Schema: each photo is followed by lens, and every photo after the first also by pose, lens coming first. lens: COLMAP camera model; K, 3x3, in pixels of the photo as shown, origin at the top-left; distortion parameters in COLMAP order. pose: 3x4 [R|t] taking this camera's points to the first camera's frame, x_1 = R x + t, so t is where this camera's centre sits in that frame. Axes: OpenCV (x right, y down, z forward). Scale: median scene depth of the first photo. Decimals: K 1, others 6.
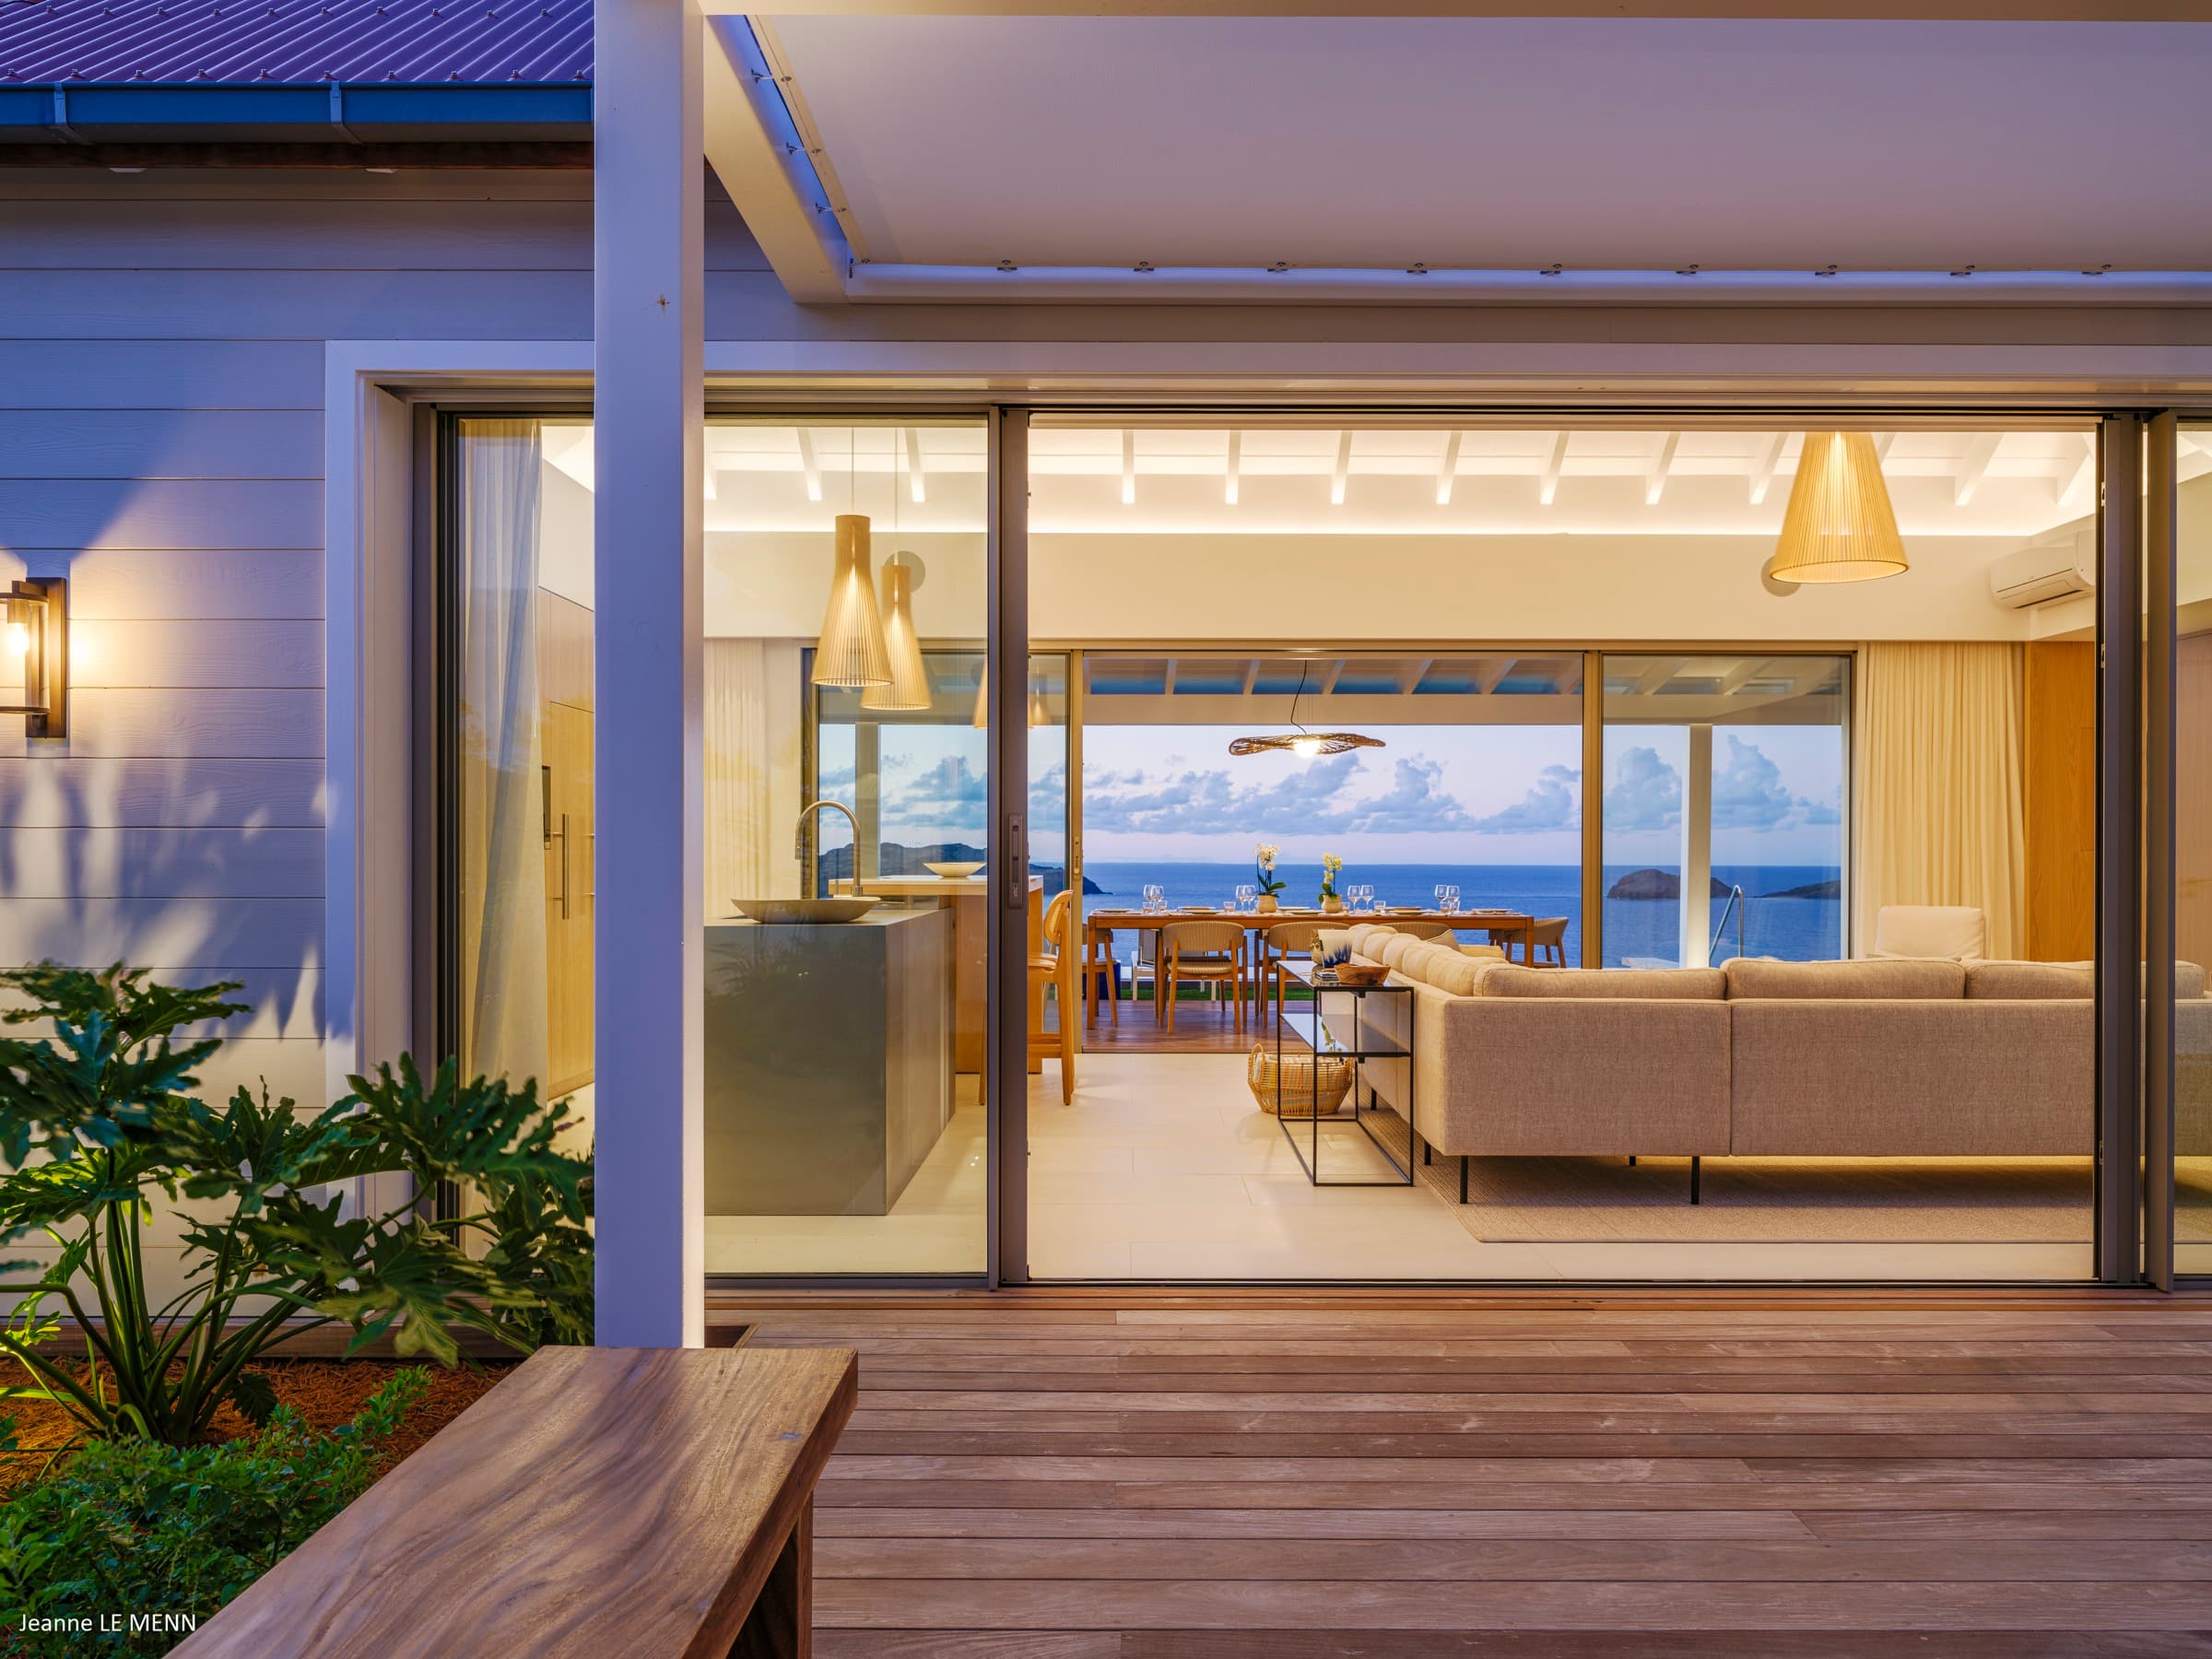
lens RADIAL K [[1789.8, 0, 1106.0], [0, 1789.8, 829.5], [0, 0, 1]] dist [-0.006152, -0.006857]
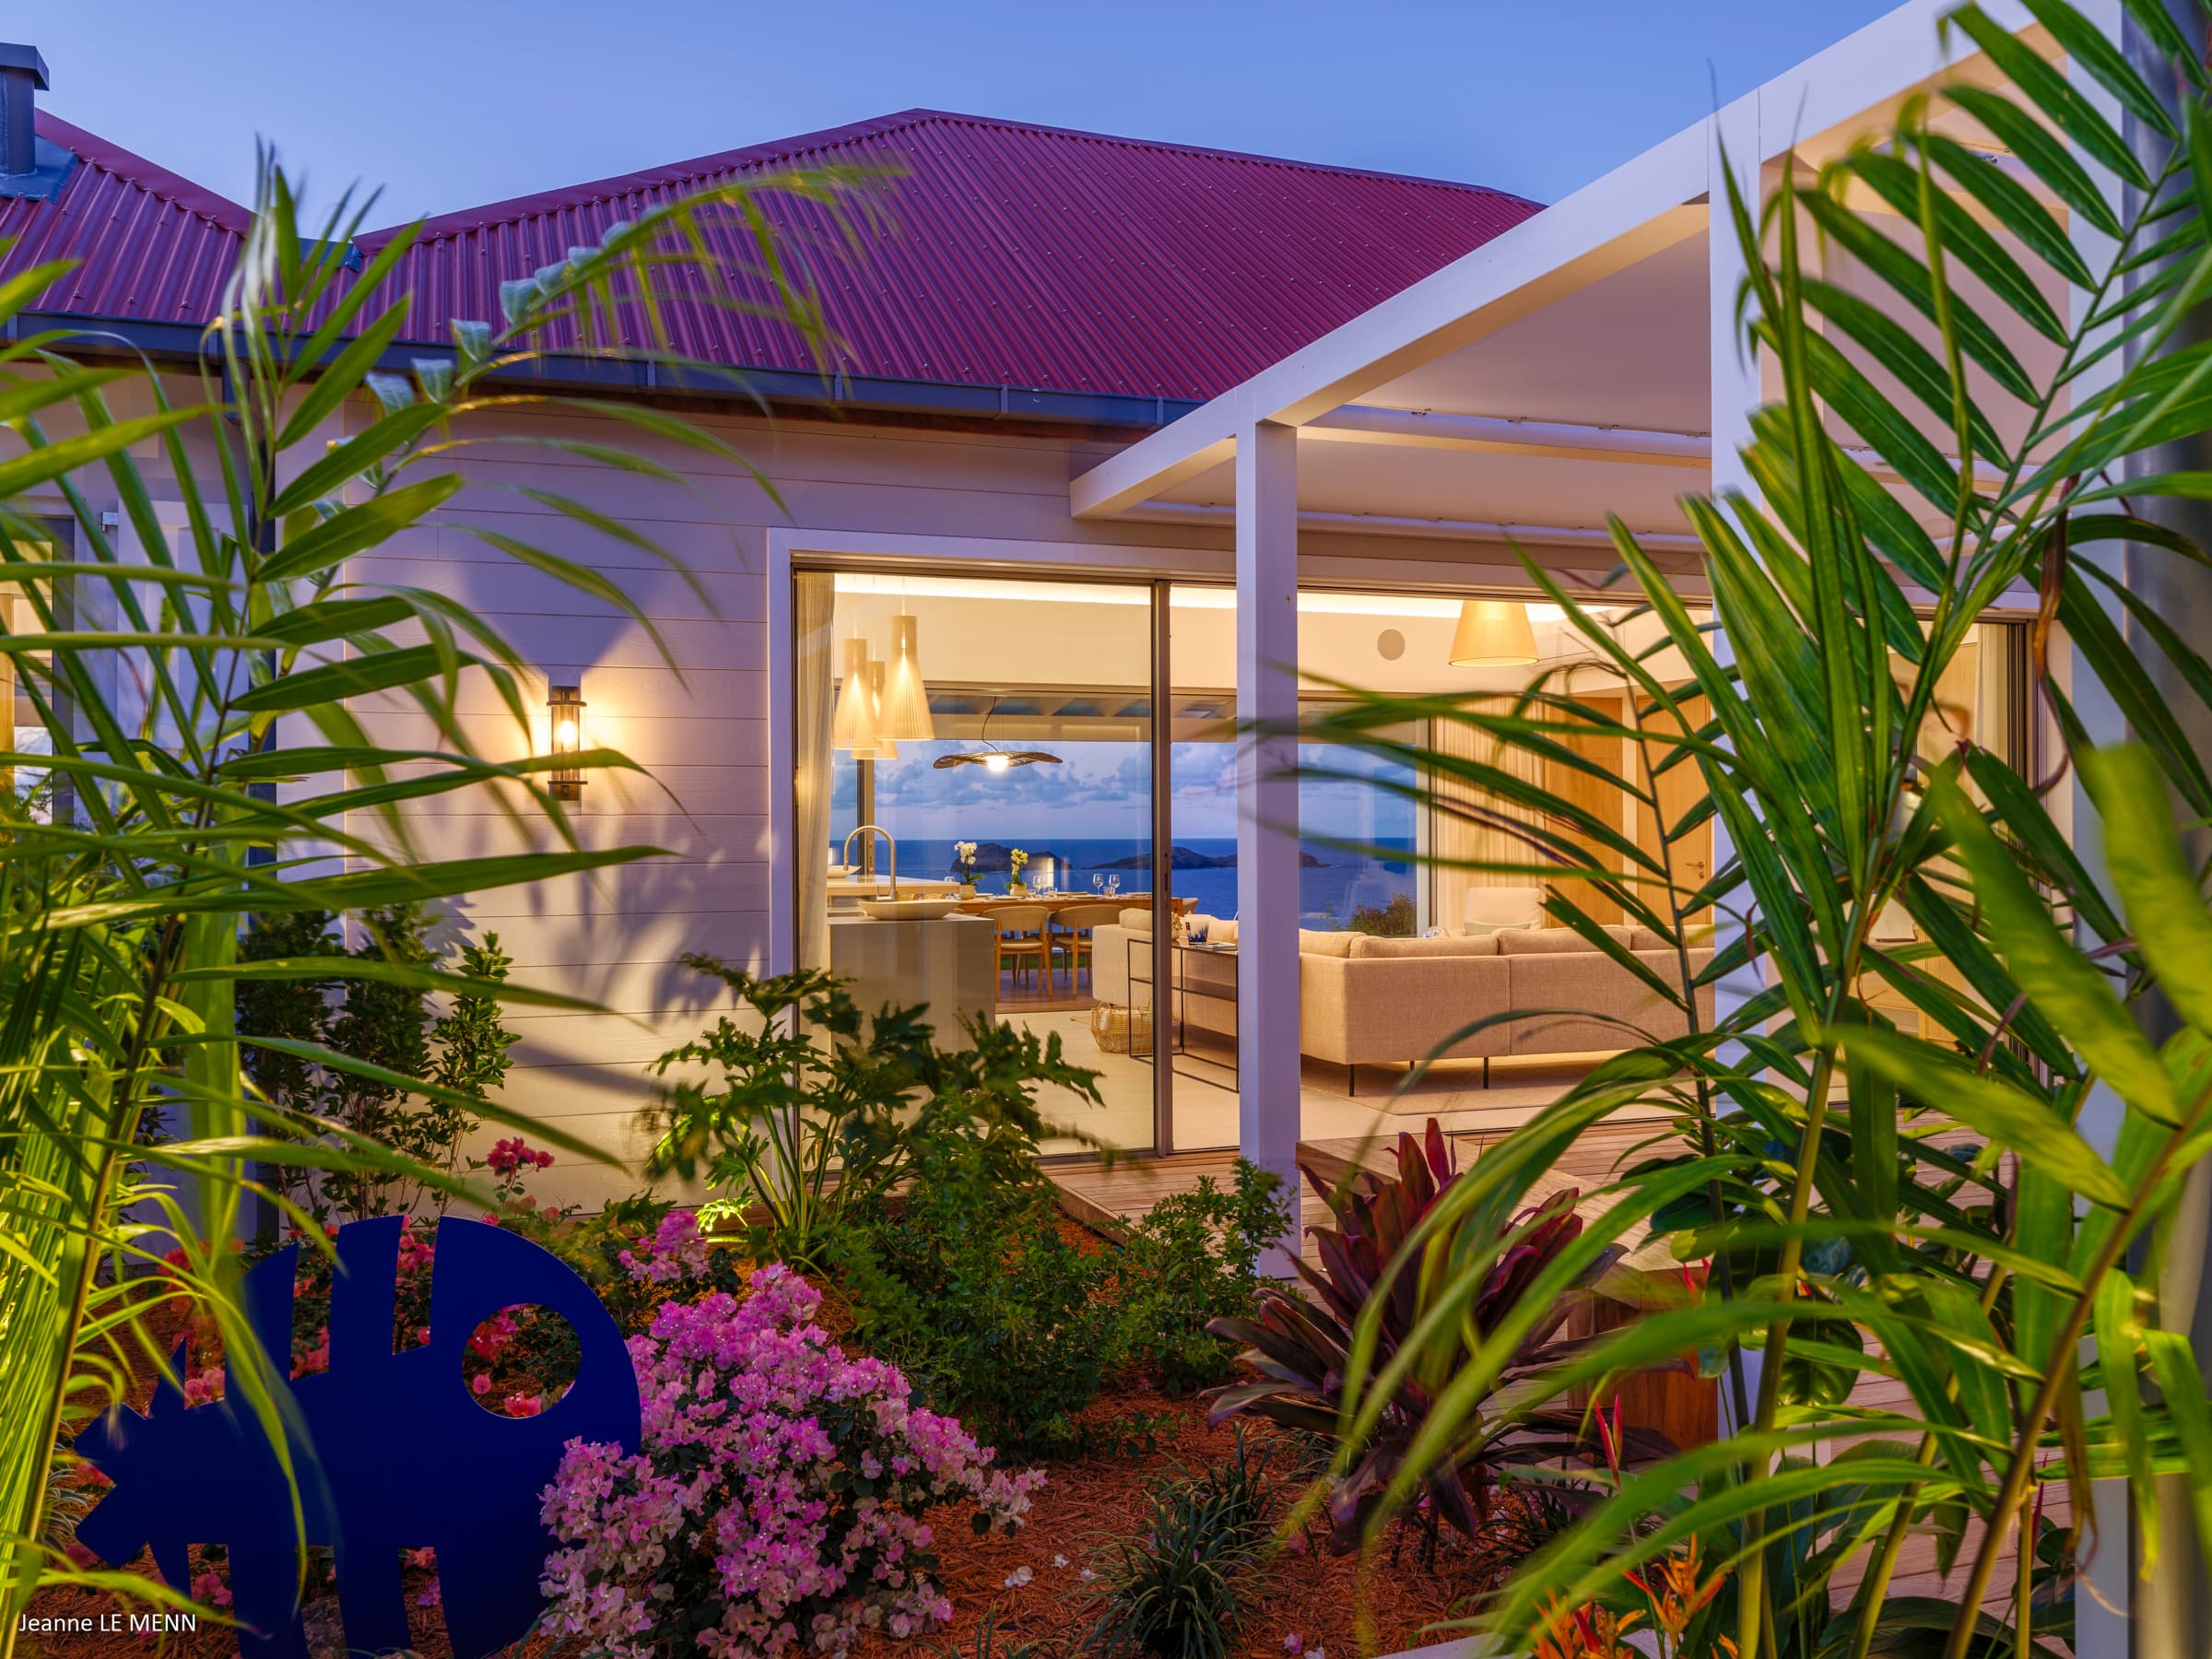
lens RADIAL K [[1789.8, 0, 1106.0], [0, 1789.8, 829.5], [0, 0, 1]] dist [-0.006152, -0.006857]
pose [[0.948989, -0.007581, 0.315217, -0.518651], [0.004545, 0.999936, 0.010367, -0.033691], [-0.315275, -0.008405, 0.948963, -0.388322]]
